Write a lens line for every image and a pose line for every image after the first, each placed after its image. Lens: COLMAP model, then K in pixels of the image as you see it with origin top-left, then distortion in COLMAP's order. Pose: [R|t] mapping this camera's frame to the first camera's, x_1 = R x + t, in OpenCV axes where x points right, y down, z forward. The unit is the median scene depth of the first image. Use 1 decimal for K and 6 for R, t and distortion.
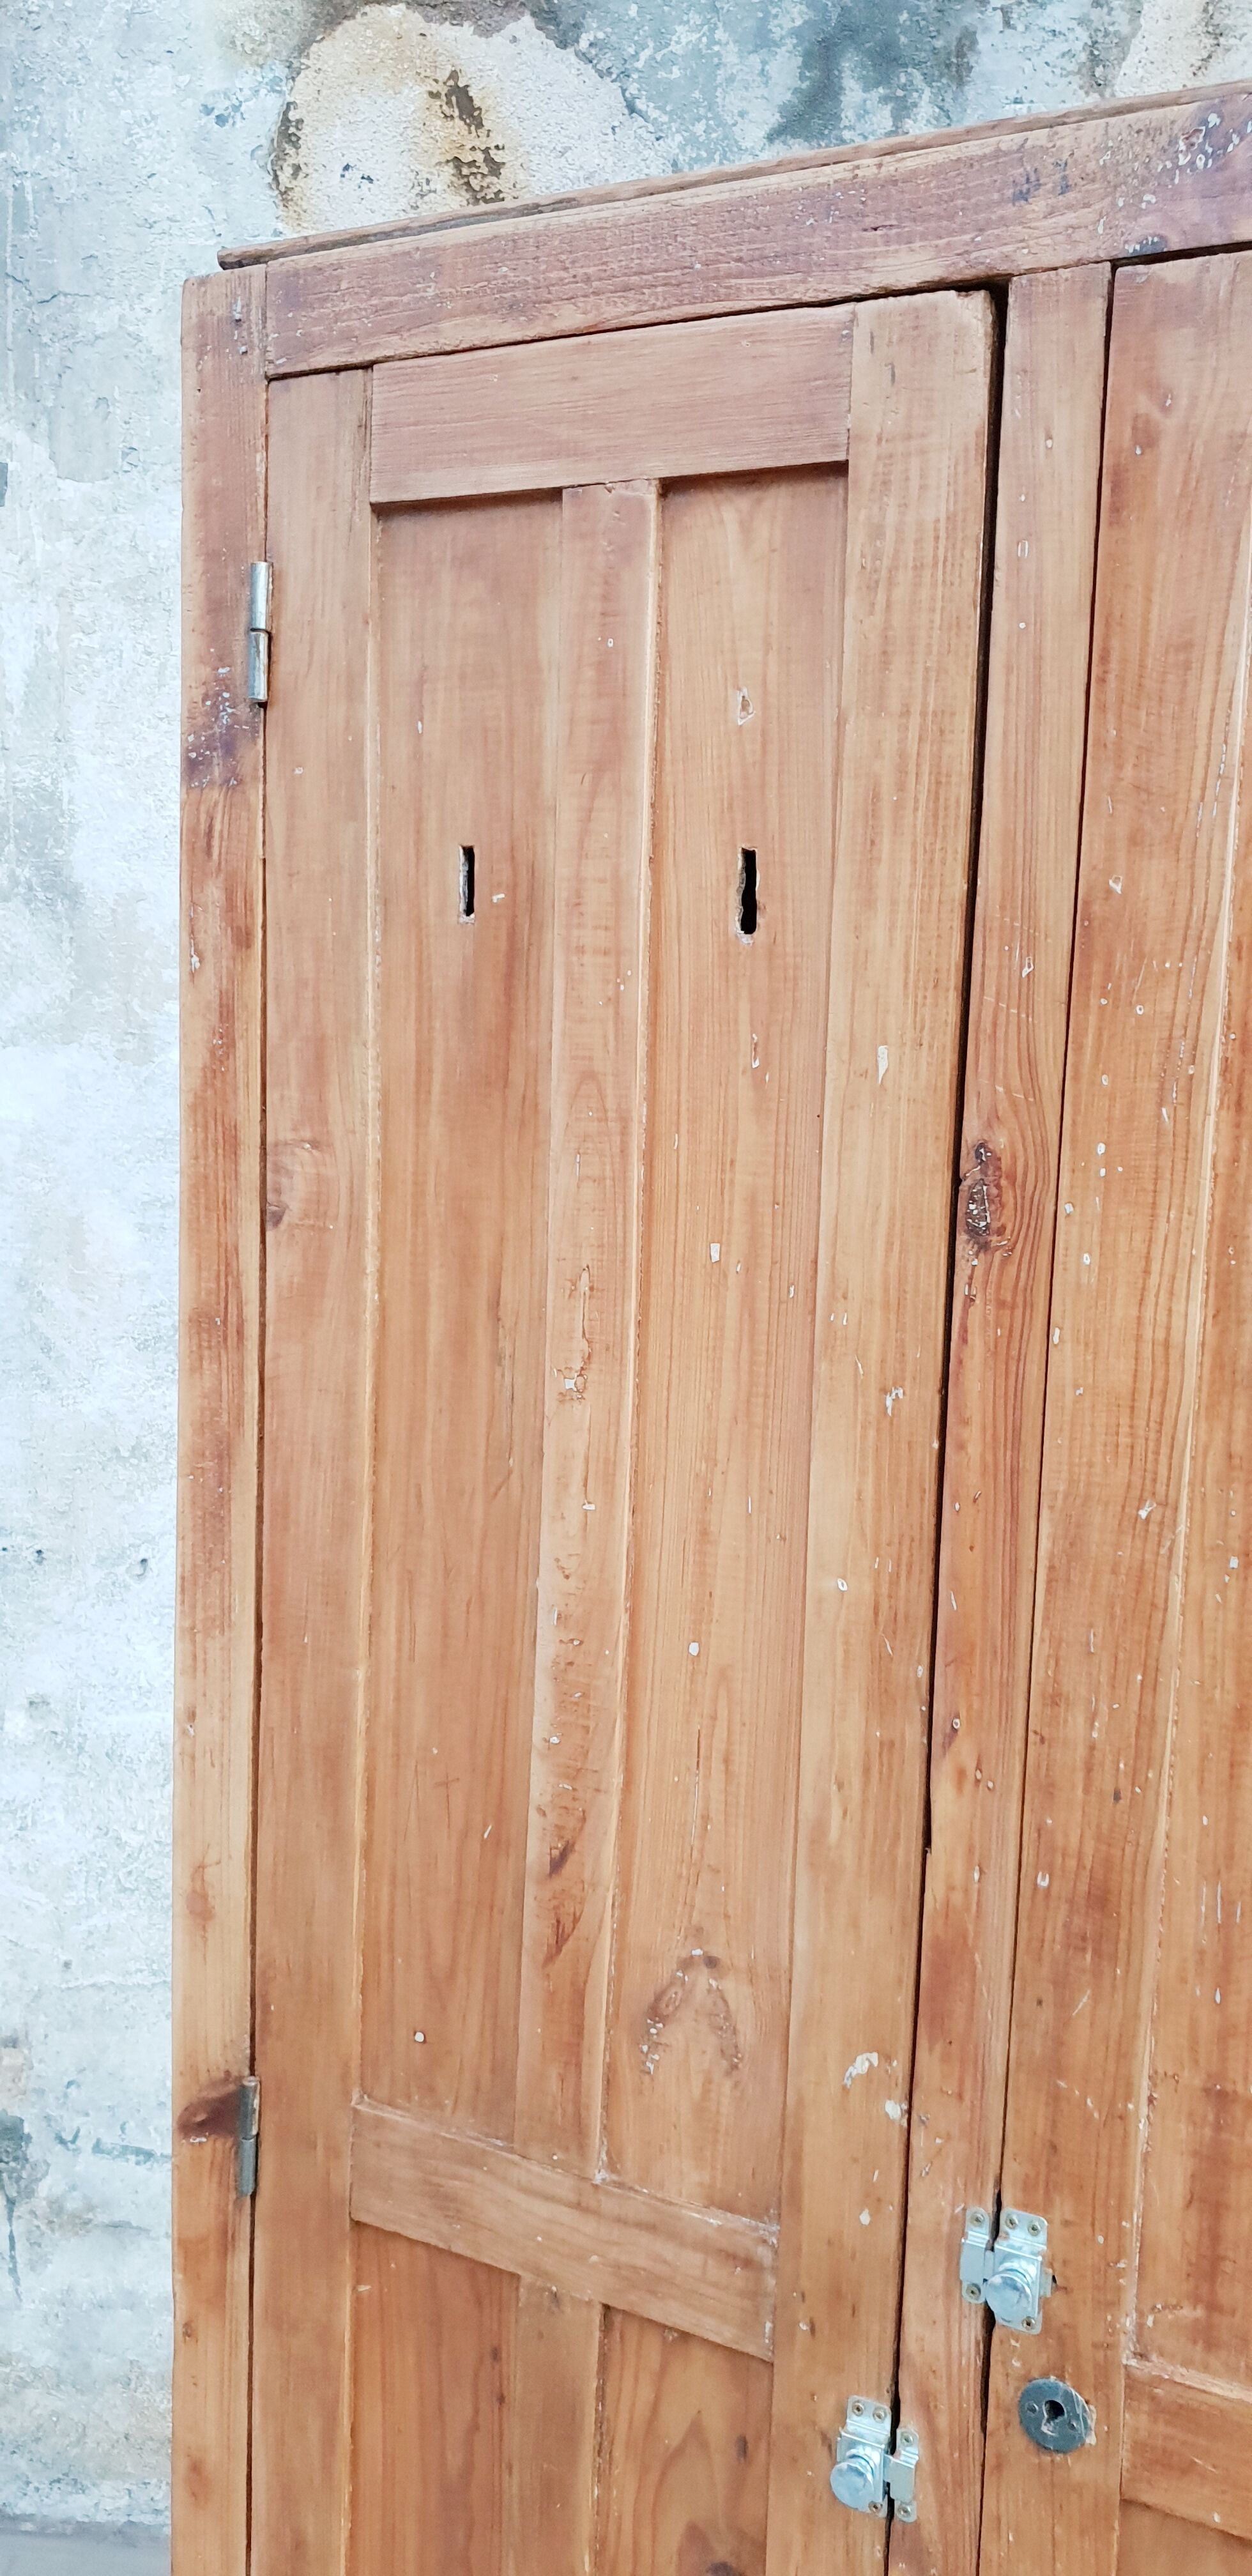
lens RADIAL K [[2011.4, 0, 641.7], [0, 2011.4, 1288.3], [0, 0, 1]] dist [0.022115, -0.014317]
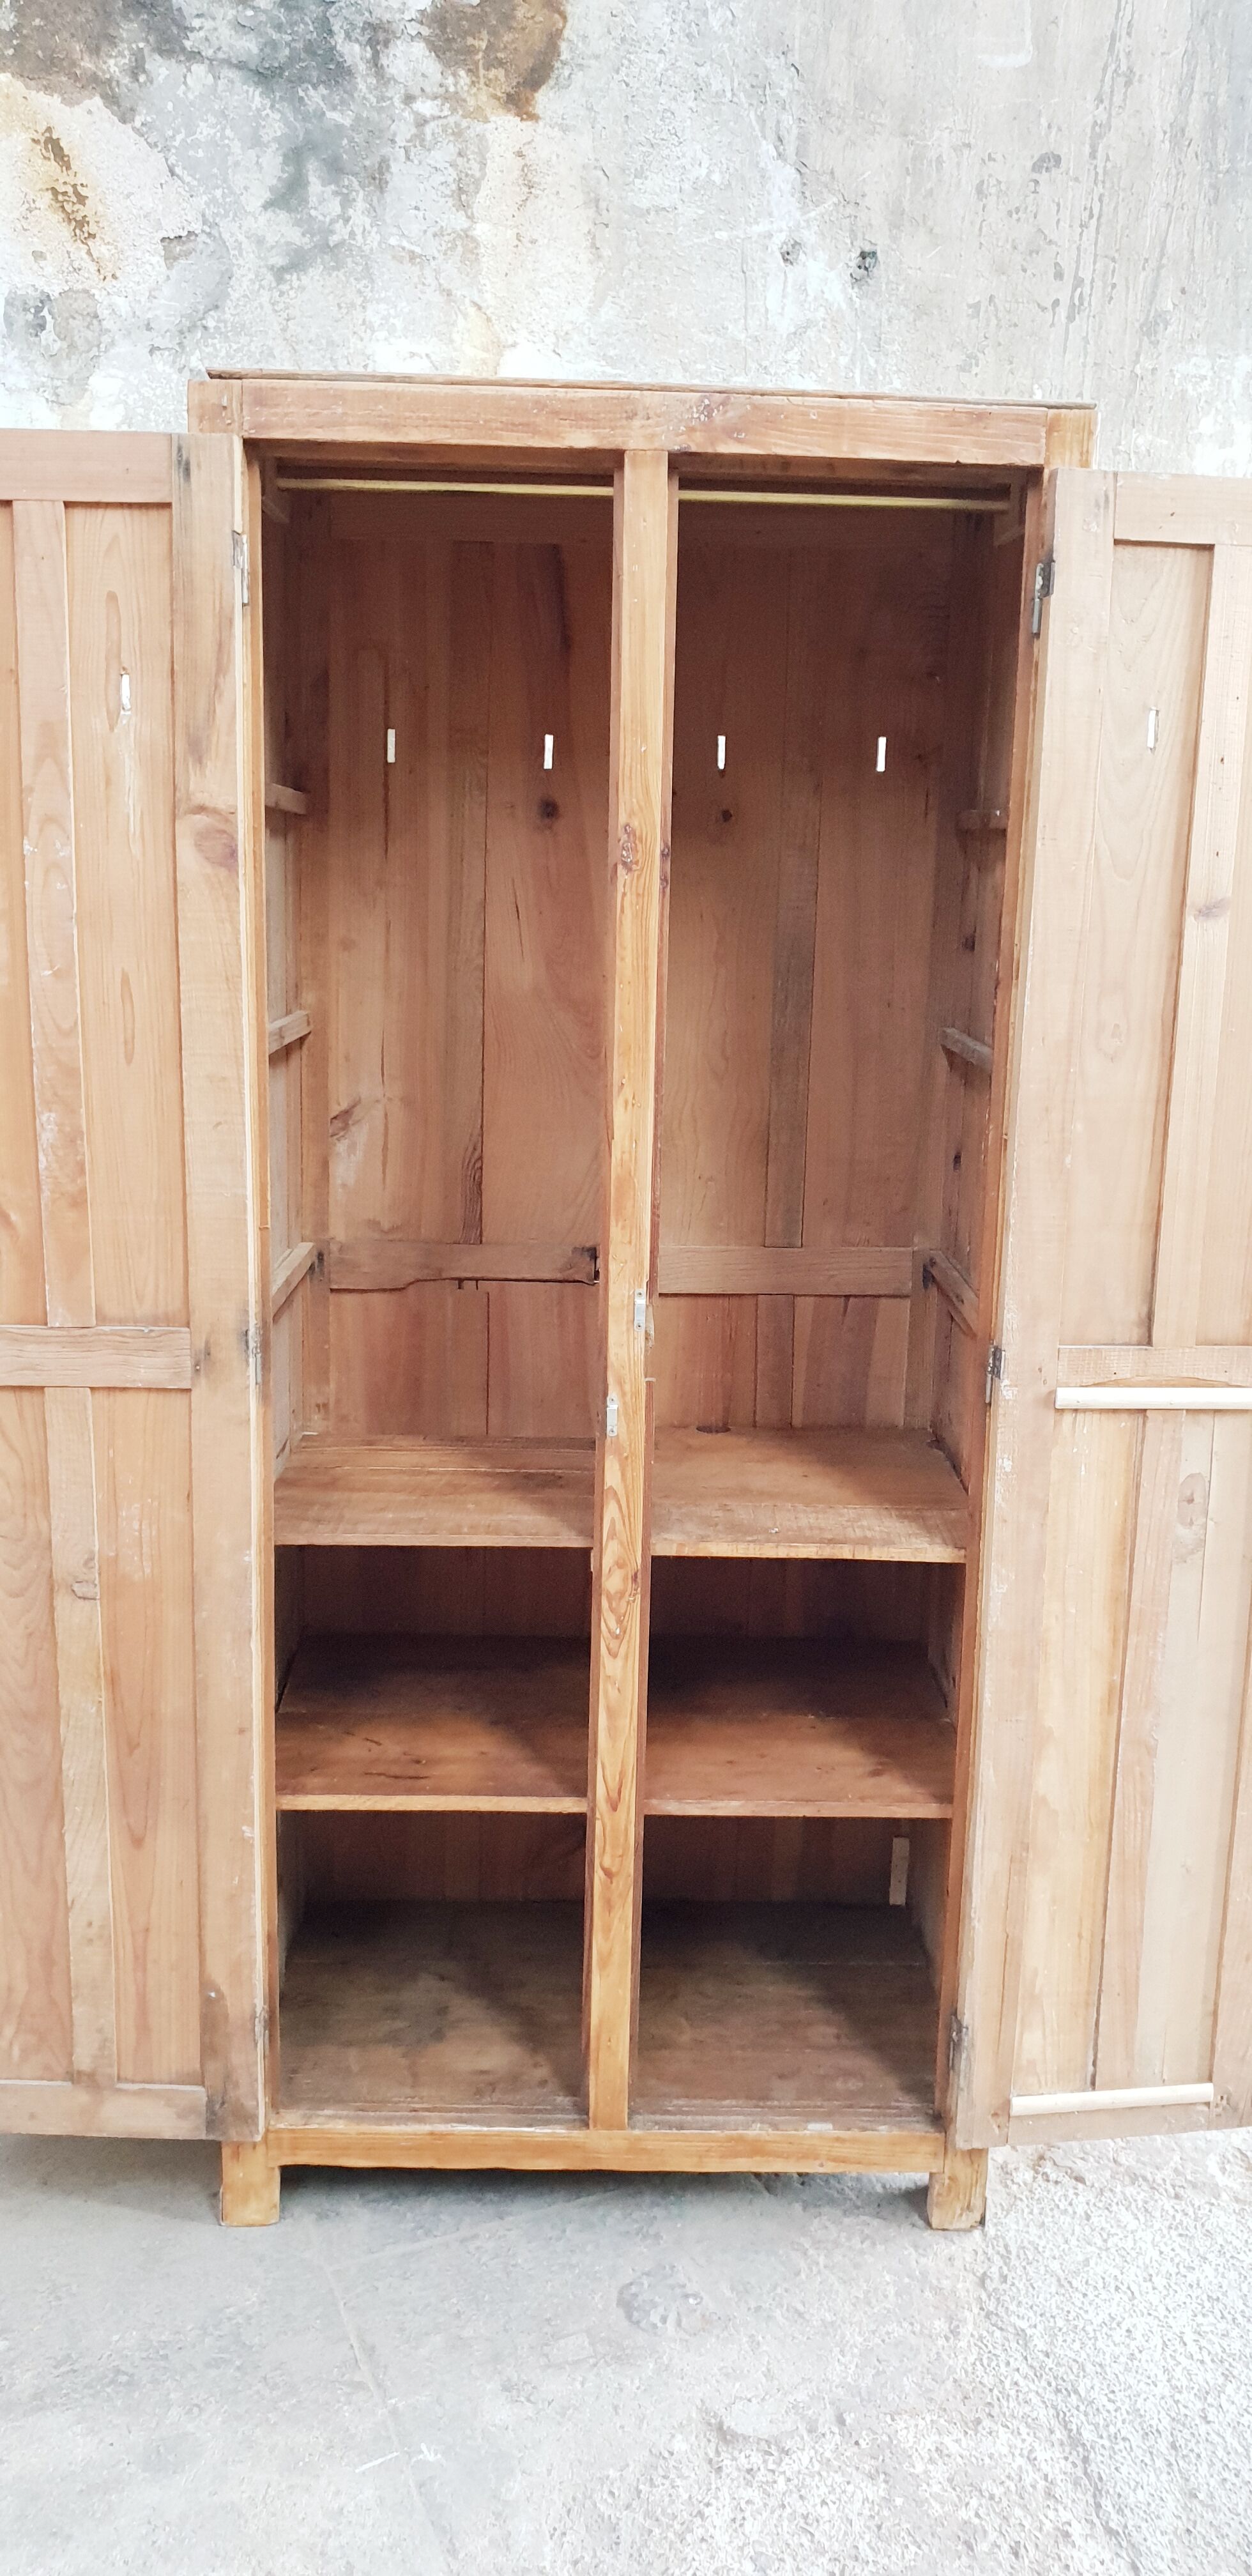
lens RADIAL K [[2011.4, 0, 659.4], [0, 2011.4, 1299.0], [0, 0, 1]] dist [0.022115, -0.014317]
pose [[0.888102, -0.100681, 0.448485, -0.843651], [0.060207, 0.992790, 0.103648, 0.219897], [-0.455687, -0.065048, 0.887760, -1.063534]]
